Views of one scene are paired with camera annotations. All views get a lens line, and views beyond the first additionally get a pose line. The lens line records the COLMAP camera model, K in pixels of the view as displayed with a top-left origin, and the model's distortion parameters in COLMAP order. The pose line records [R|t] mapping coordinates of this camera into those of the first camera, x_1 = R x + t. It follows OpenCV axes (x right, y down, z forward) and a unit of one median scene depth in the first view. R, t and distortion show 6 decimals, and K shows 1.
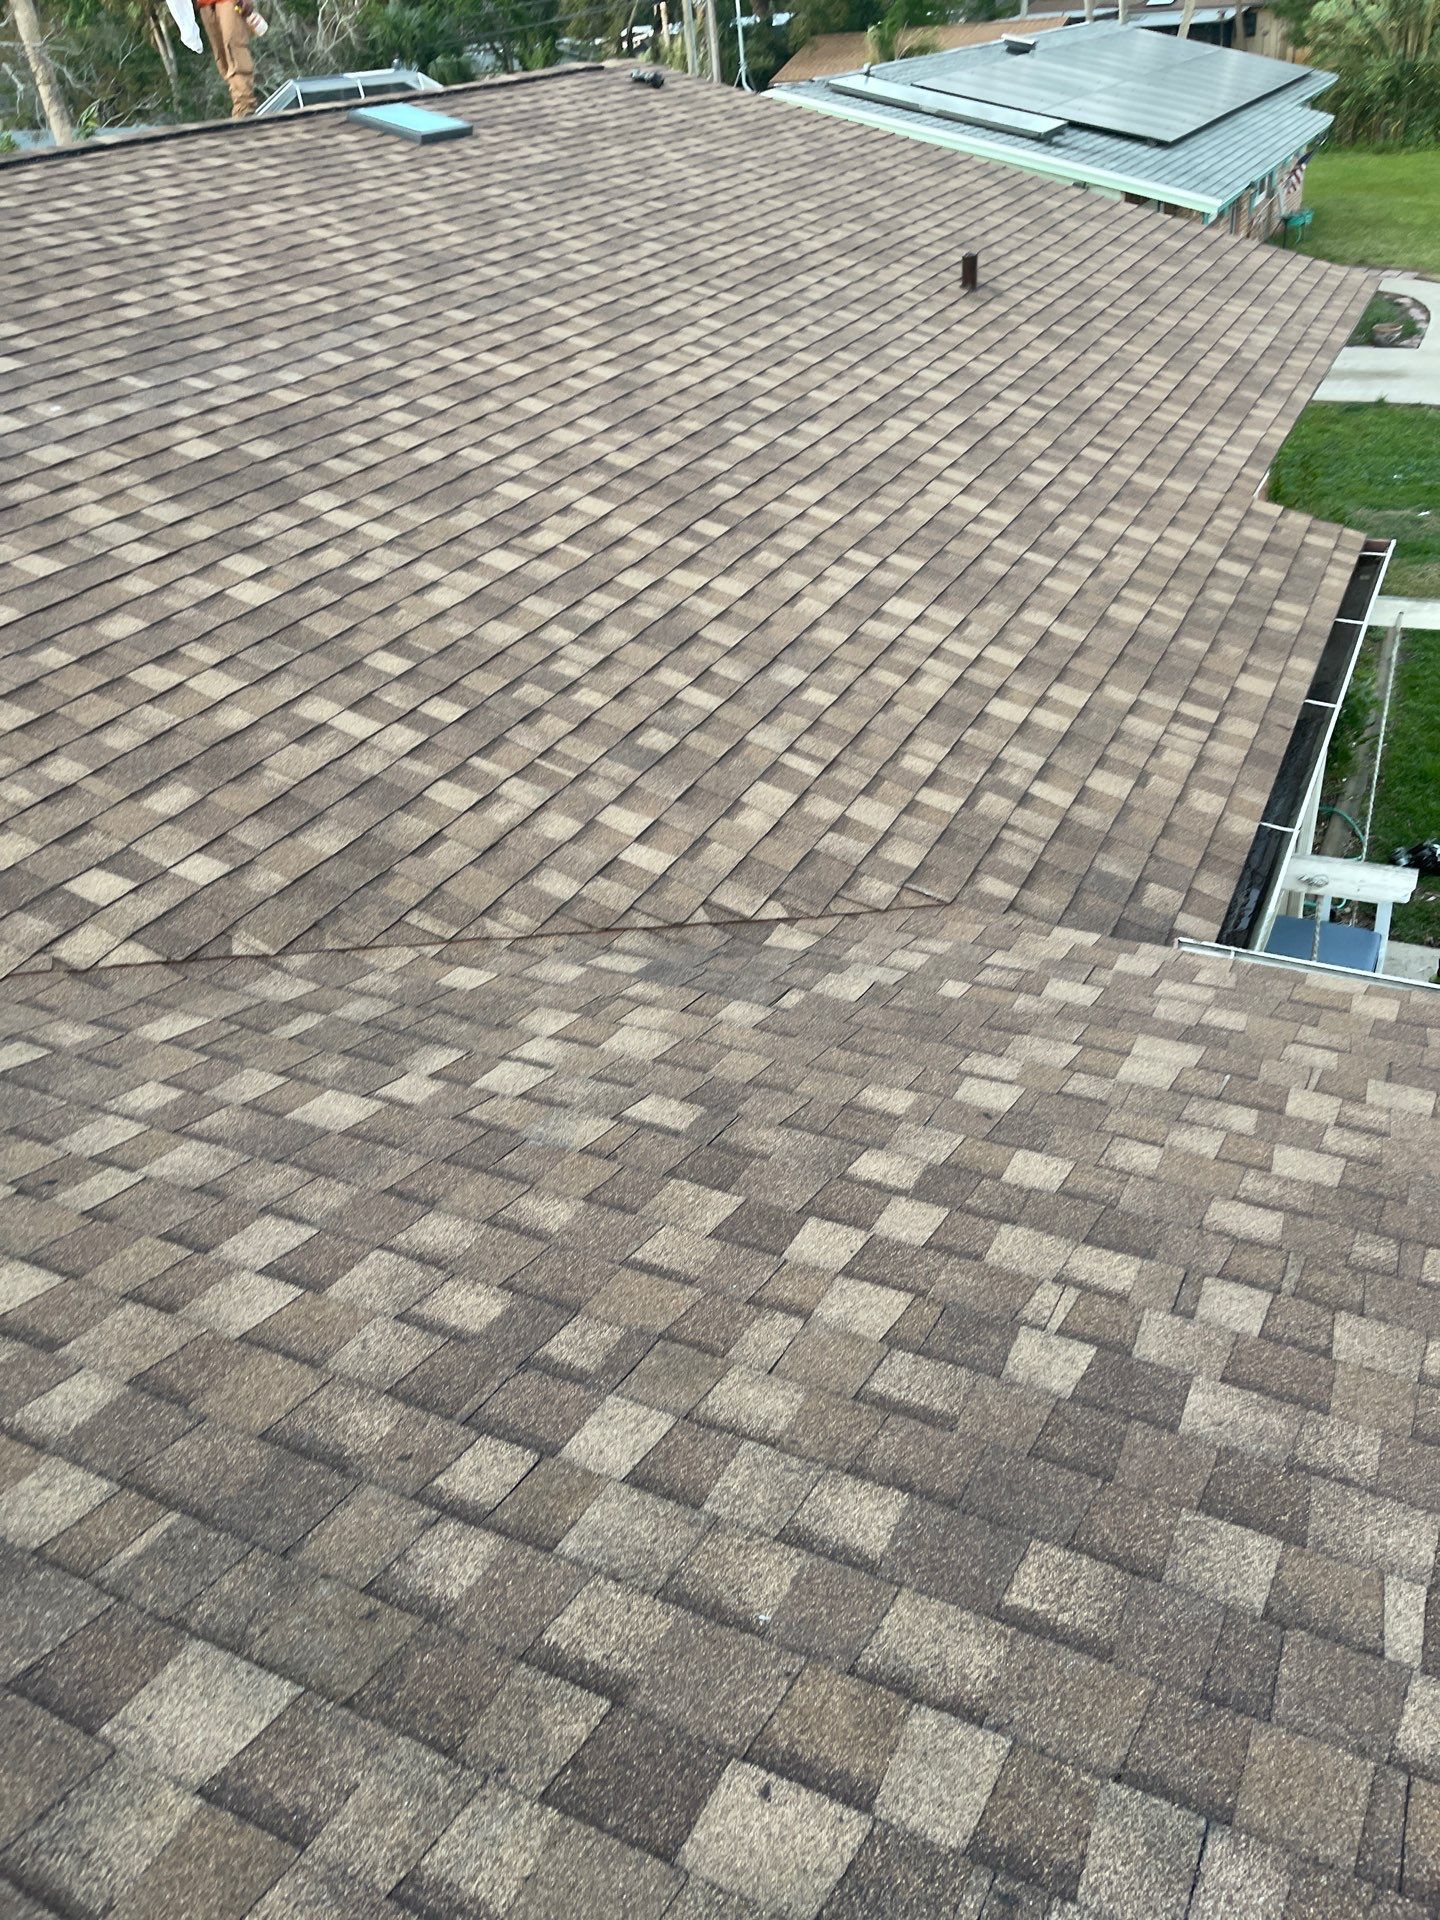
lens RADIAL K [[1430.0, 0, 720.0], [0, 1430.0, 960.0], [0, 0, 1]] dist [0.021742, -0.001285]
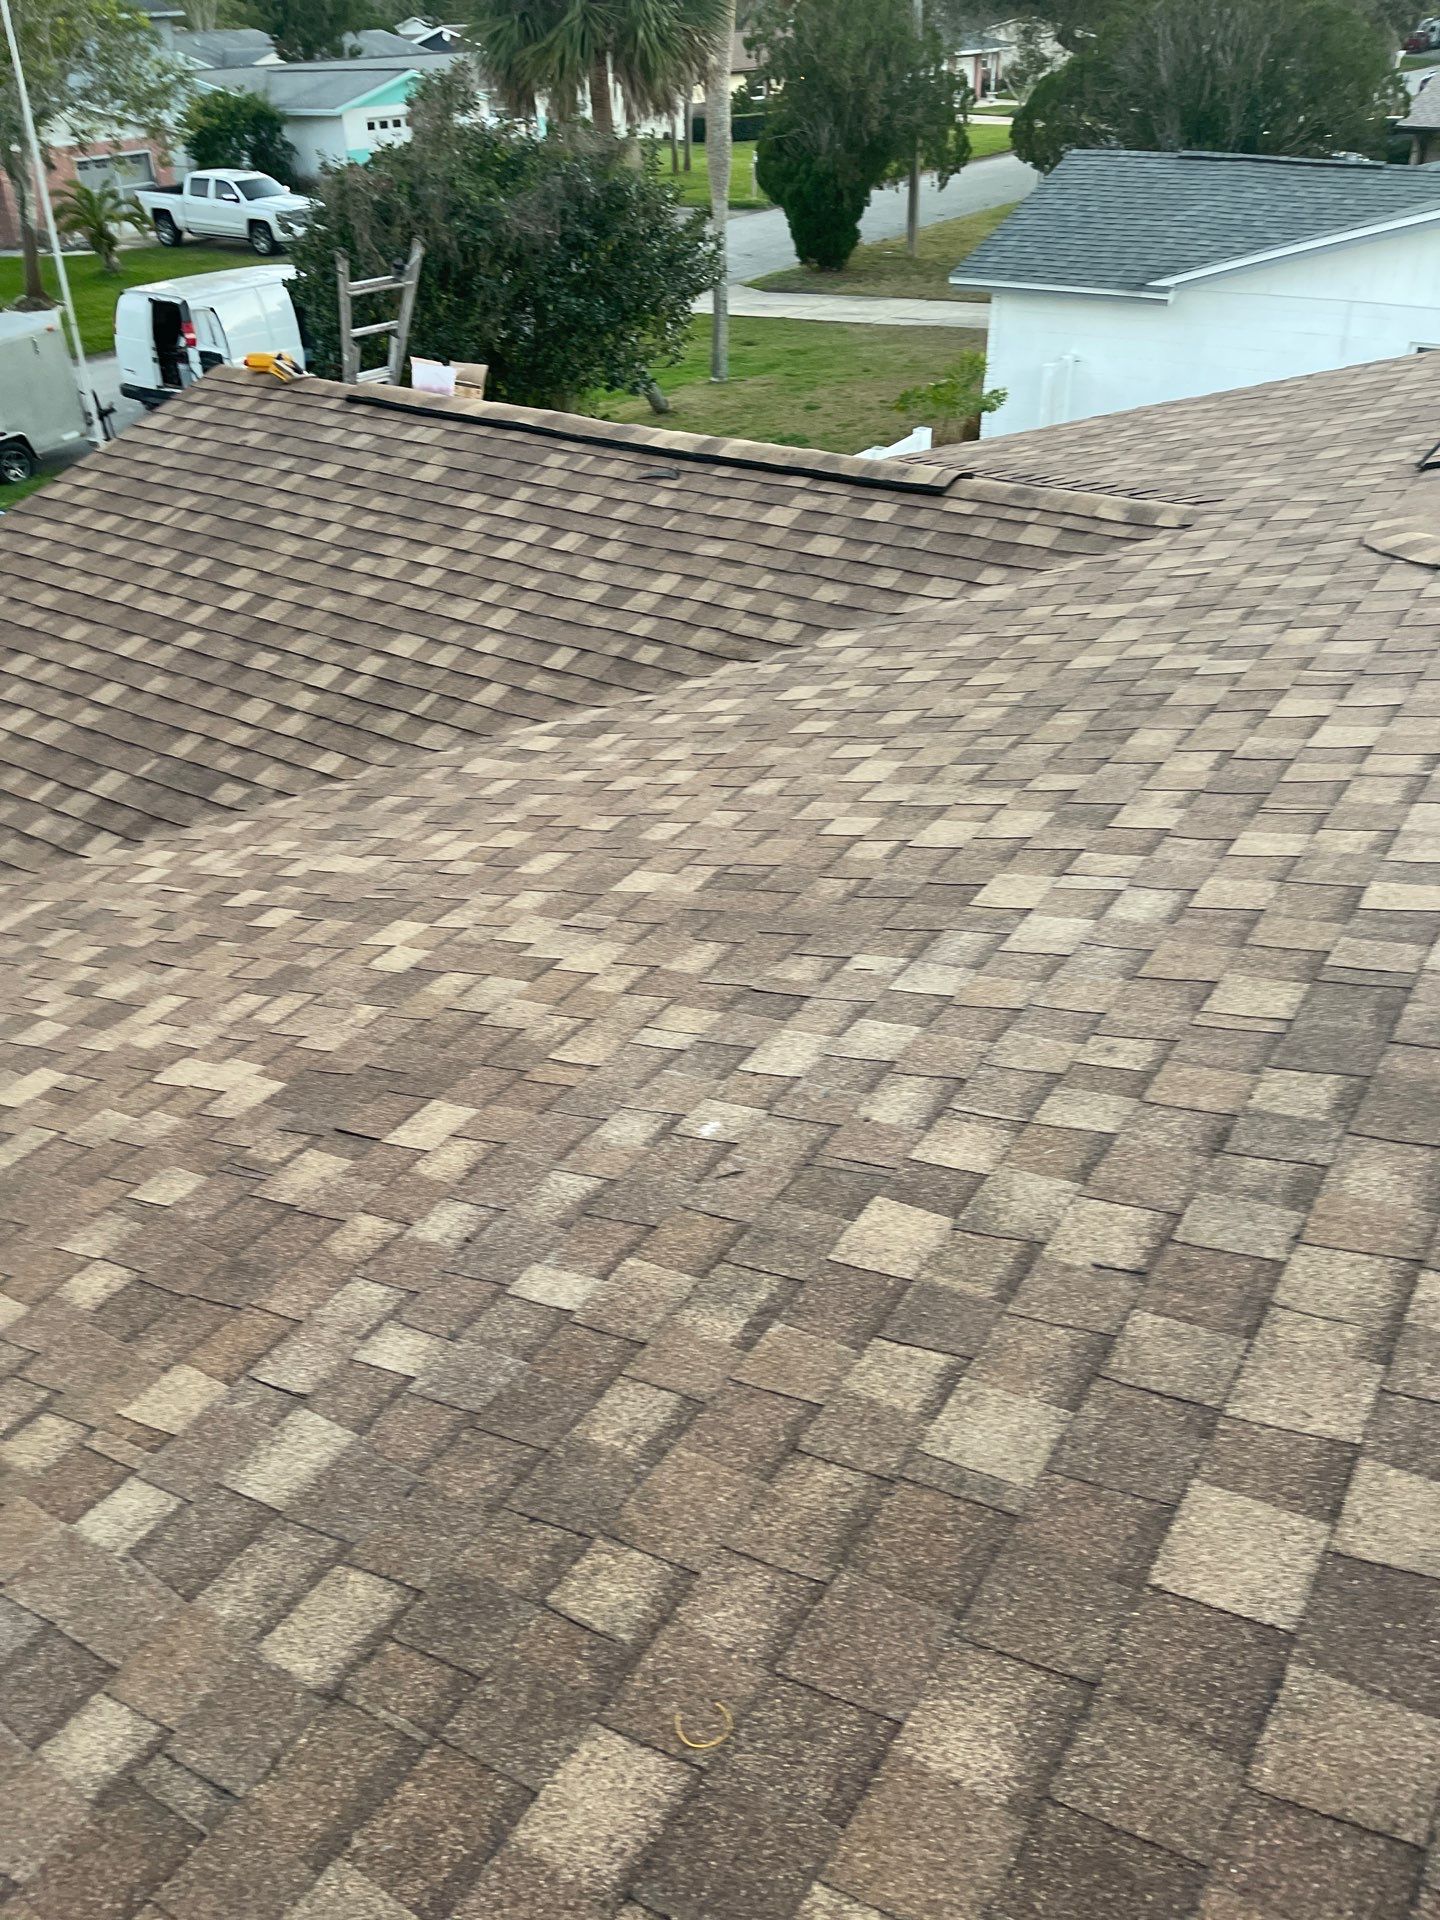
lens RADIAL K [[1430.0, 0, 720.0], [0, 1430.0, 960.0], [0, 0, 1]] dist [0.021742, -0.001285]
pose [[-0.986713, 0.018620, 0.161402, -1.336653], [0.156030, 0.385586, 0.909384, -1.988088], [-0.045301, 0.922484, -0.383368, 2.786224]]
